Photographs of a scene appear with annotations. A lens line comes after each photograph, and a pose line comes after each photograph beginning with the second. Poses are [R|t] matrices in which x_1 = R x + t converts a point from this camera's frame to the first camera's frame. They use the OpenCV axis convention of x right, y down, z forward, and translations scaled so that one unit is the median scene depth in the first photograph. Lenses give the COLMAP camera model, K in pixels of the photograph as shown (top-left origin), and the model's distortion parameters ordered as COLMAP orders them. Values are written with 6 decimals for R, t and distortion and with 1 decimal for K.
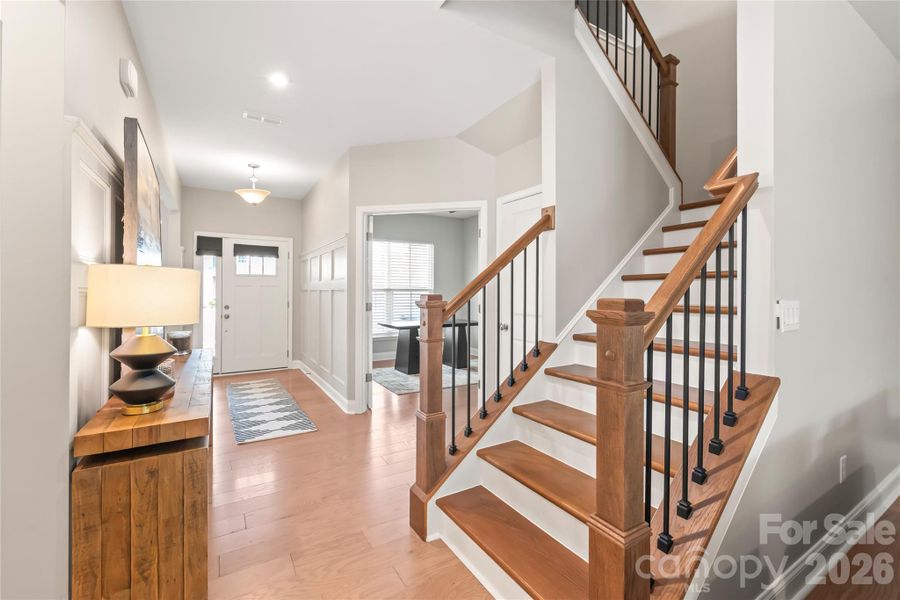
lens RADIAL K [[394.4, 0, 452.1], [0, 394.4, 294.1], [0, 0, 1]] dist [-0.000339, 0.000000]
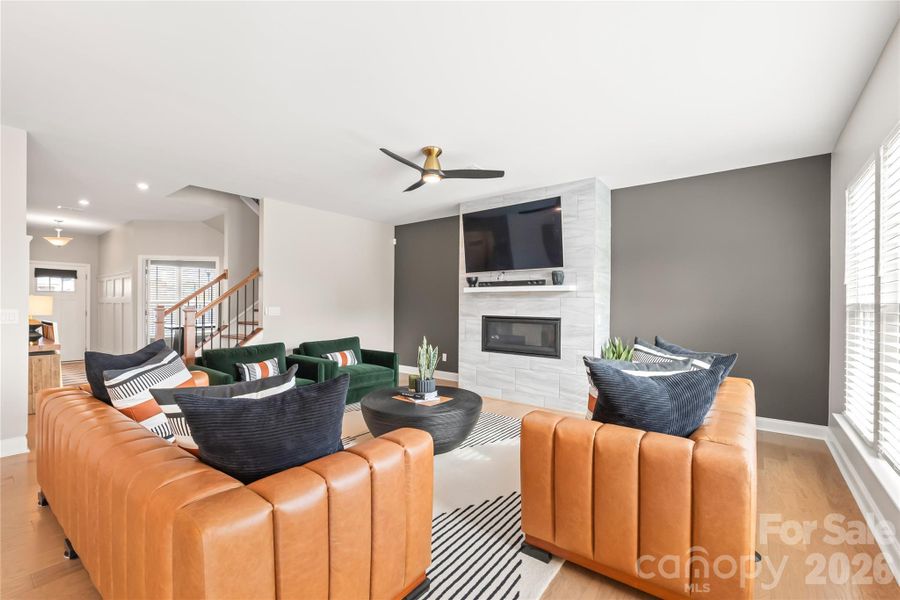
lens RADIAL K [[392.7, 0, 450.0], [0, 392.7, 300.0], [0, 0, 1]] dist [-0.000908, -0.000197]
pose [[0.934426, -0.000719, 0.356157, 0.358324], [0.004611, 0.999939, -0.010079, -0.000363], [-0.356128, 0.011061, 0.934372, -0.925704]]
